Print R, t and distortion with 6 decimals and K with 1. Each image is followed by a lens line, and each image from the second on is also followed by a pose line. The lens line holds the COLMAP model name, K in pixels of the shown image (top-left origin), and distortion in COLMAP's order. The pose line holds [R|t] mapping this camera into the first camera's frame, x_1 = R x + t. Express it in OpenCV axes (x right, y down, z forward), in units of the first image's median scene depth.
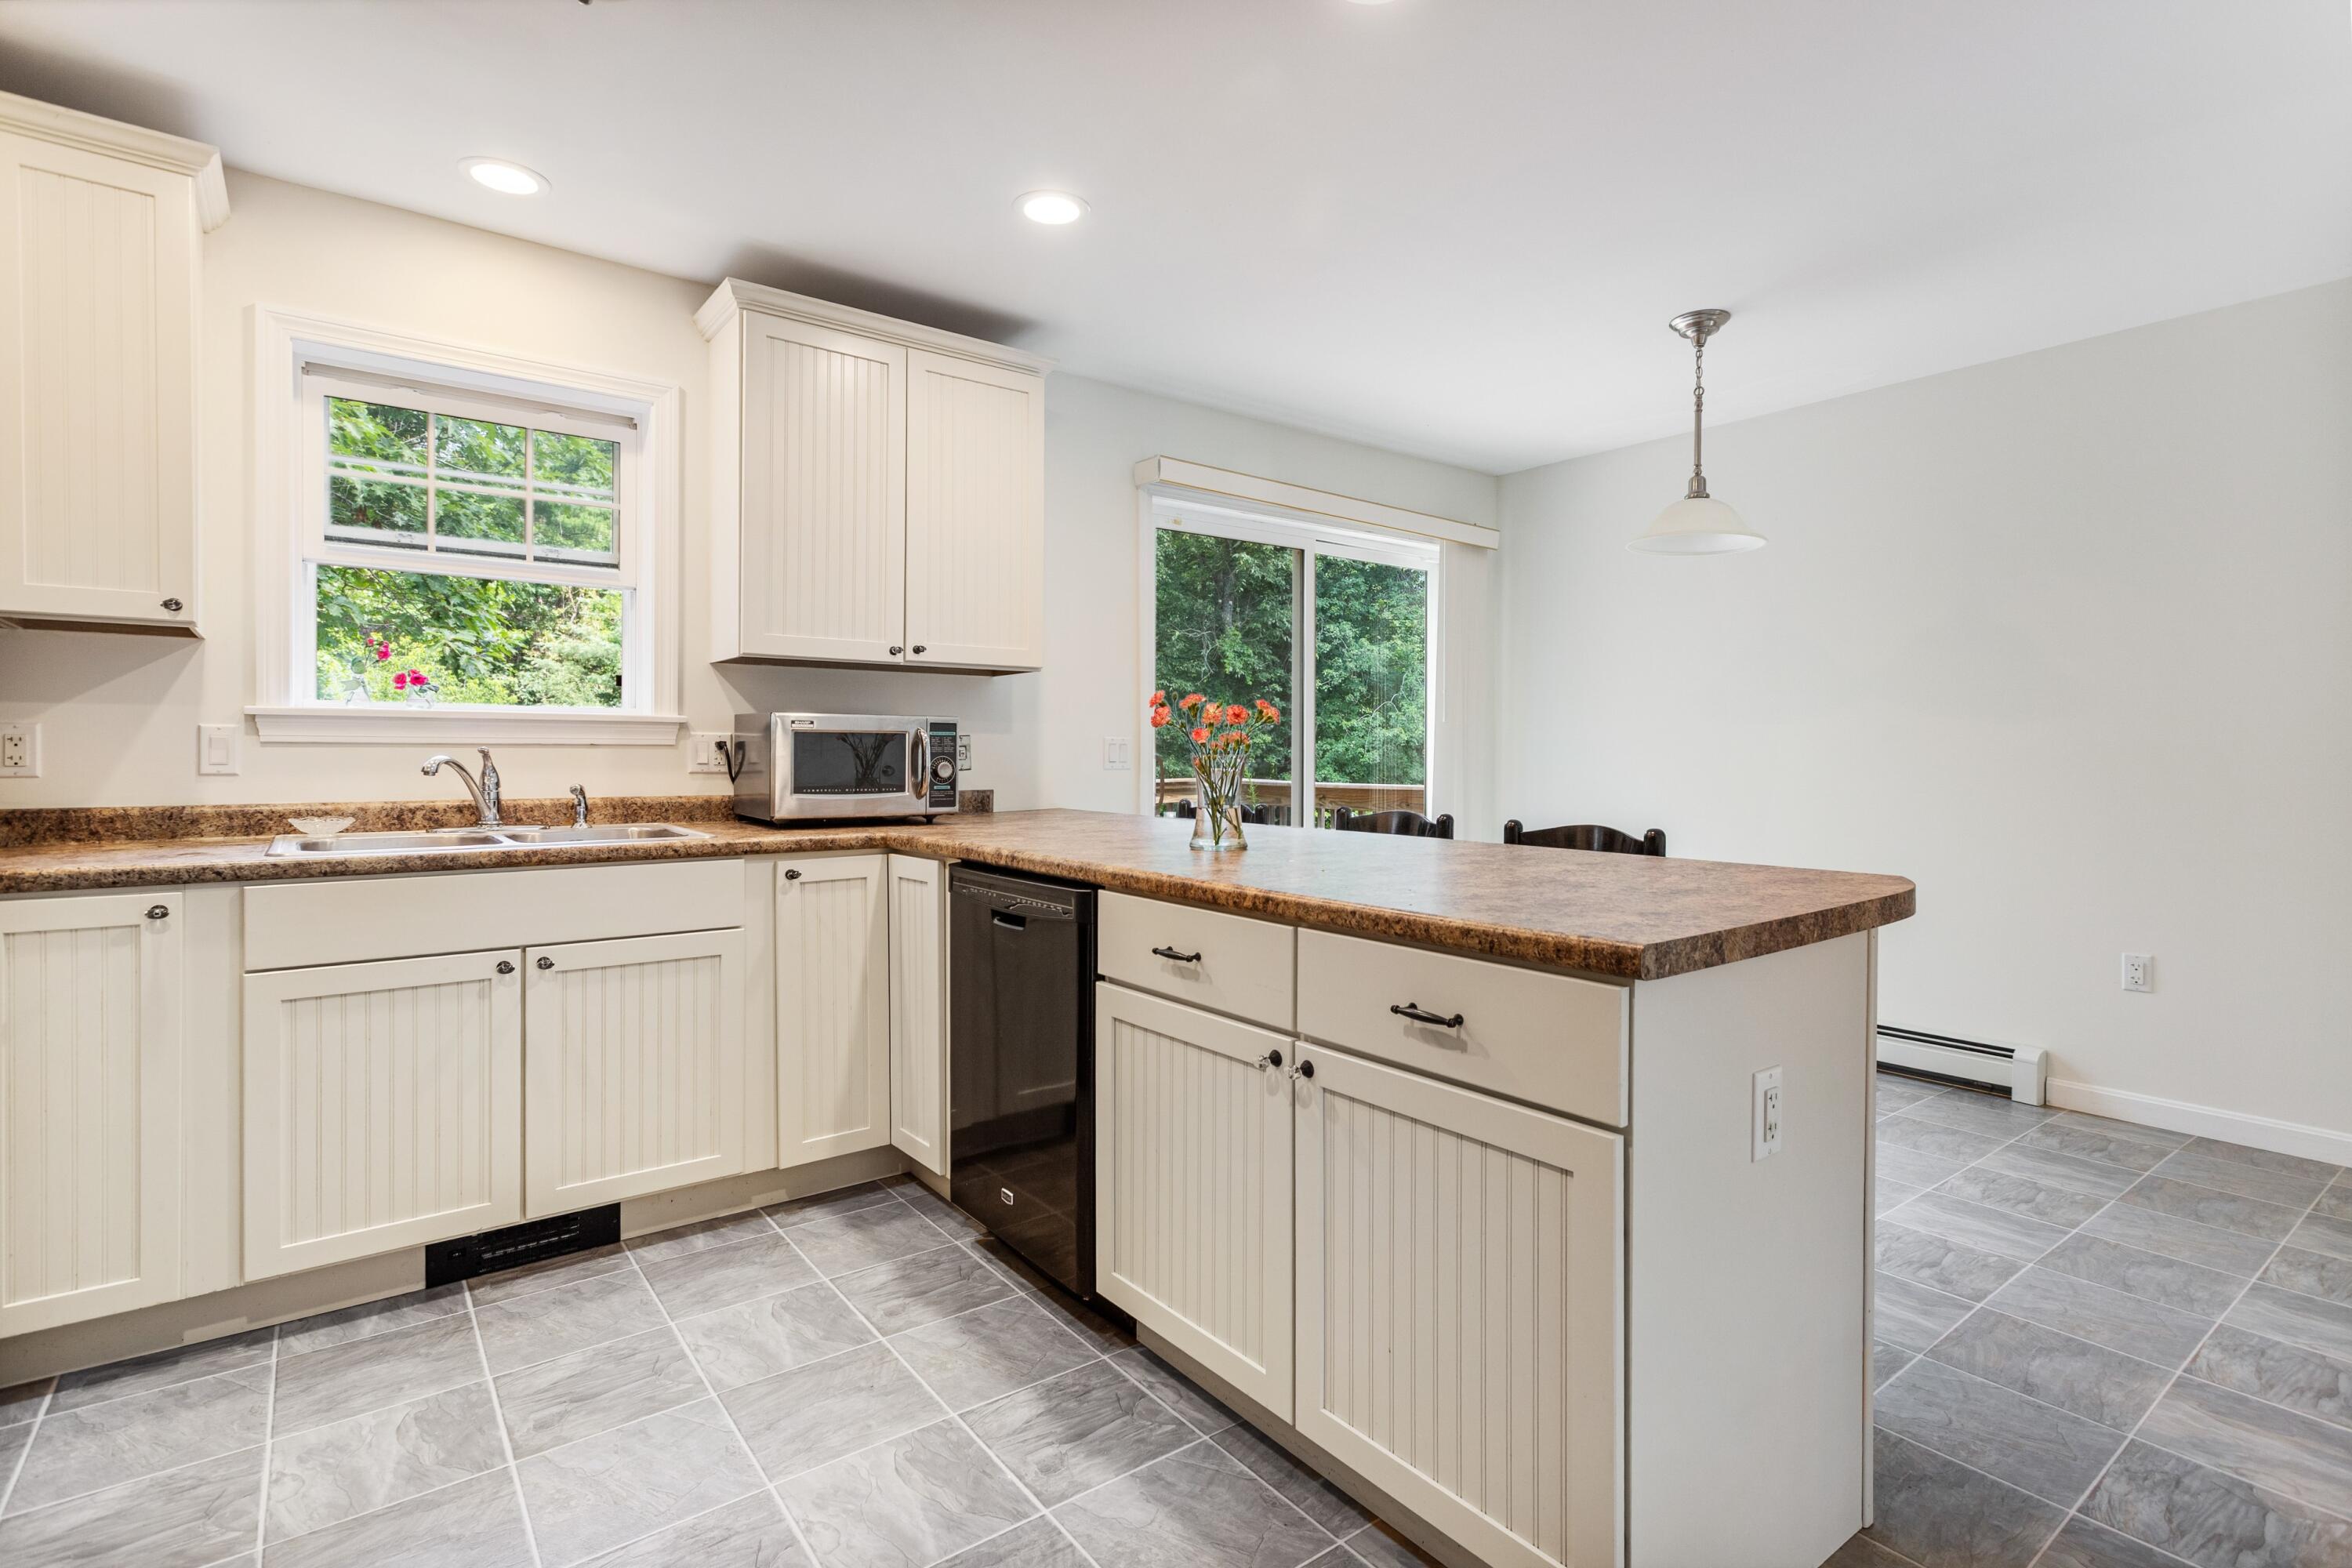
lens RADIAL K [[1120.7, 0, 1171.9], [0, 1120.7, 759.8], [0, 0, 1]] dist [0.002382, 0.000781]
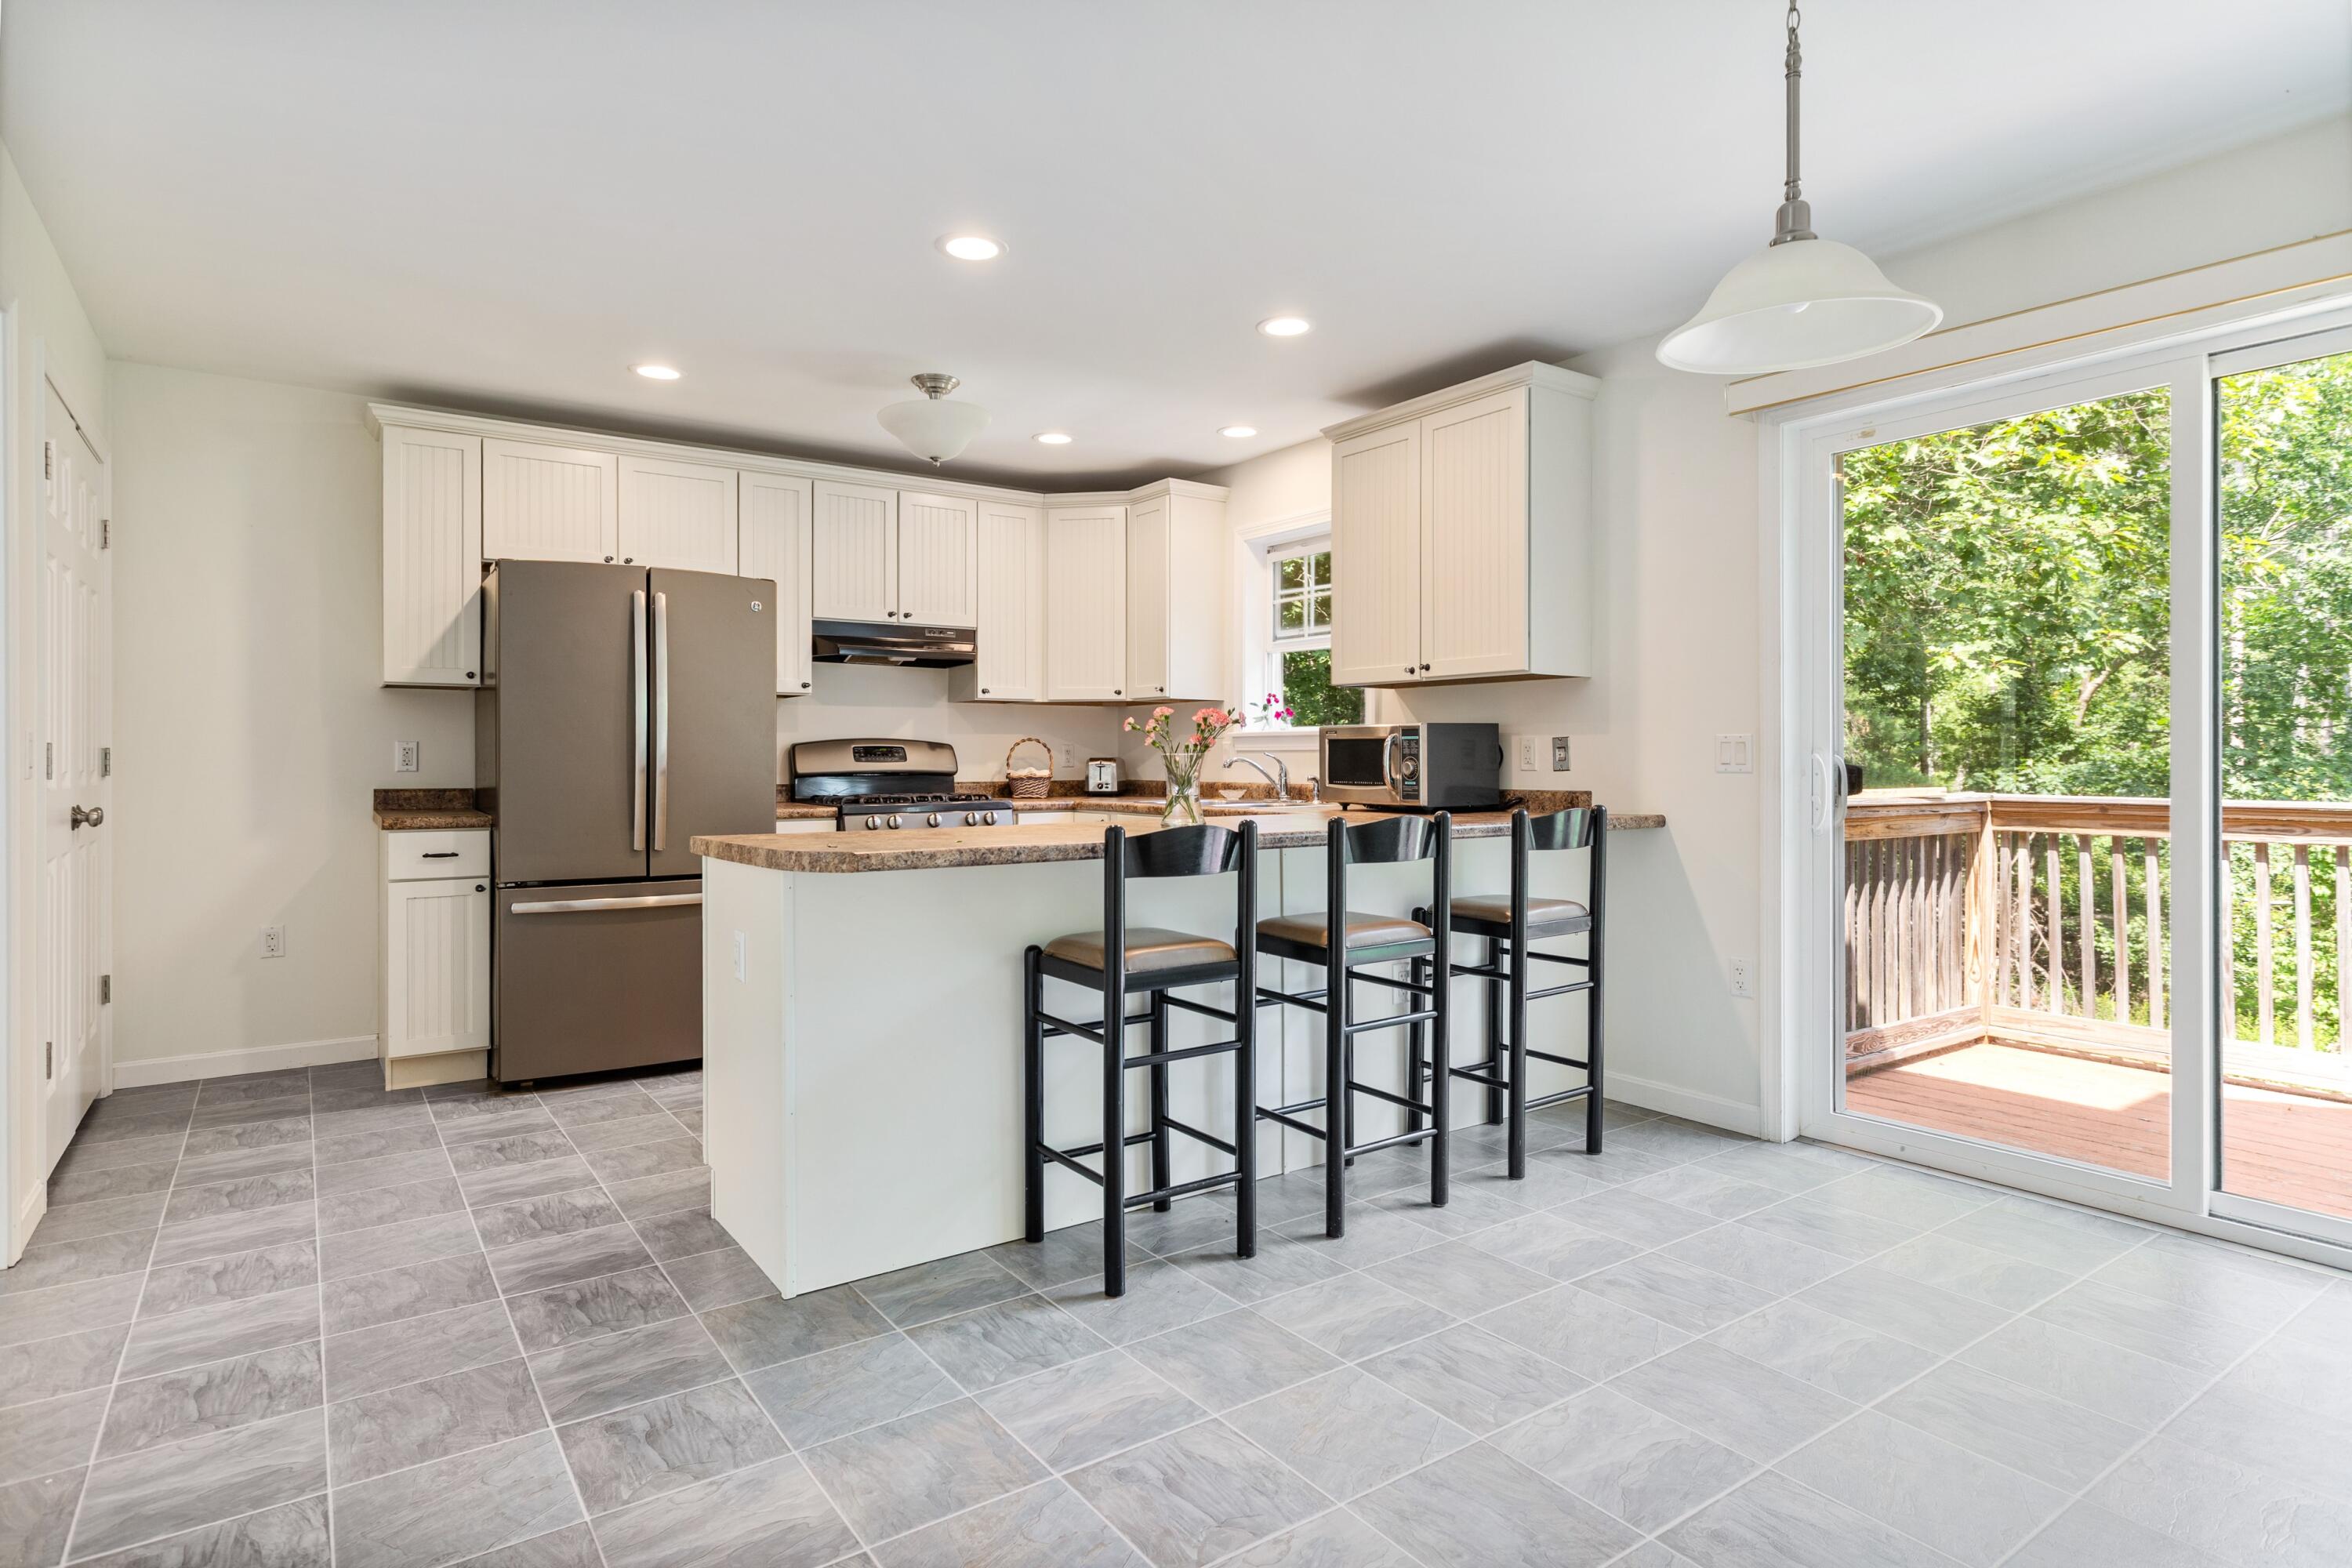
lens RADIAL K [[1232.5, 0, 1167.4], [0, 1232.5, 754.2], [0, 0, 1]] dist [0.002852, 0.001563]
pose [[-0.032577, -0.005859, -0.999452, 1.347662], [-0.006296, 0.999964, -0.005657, 0.003060], [0.999449, 0.006109, -0.032613, 0.954937]]
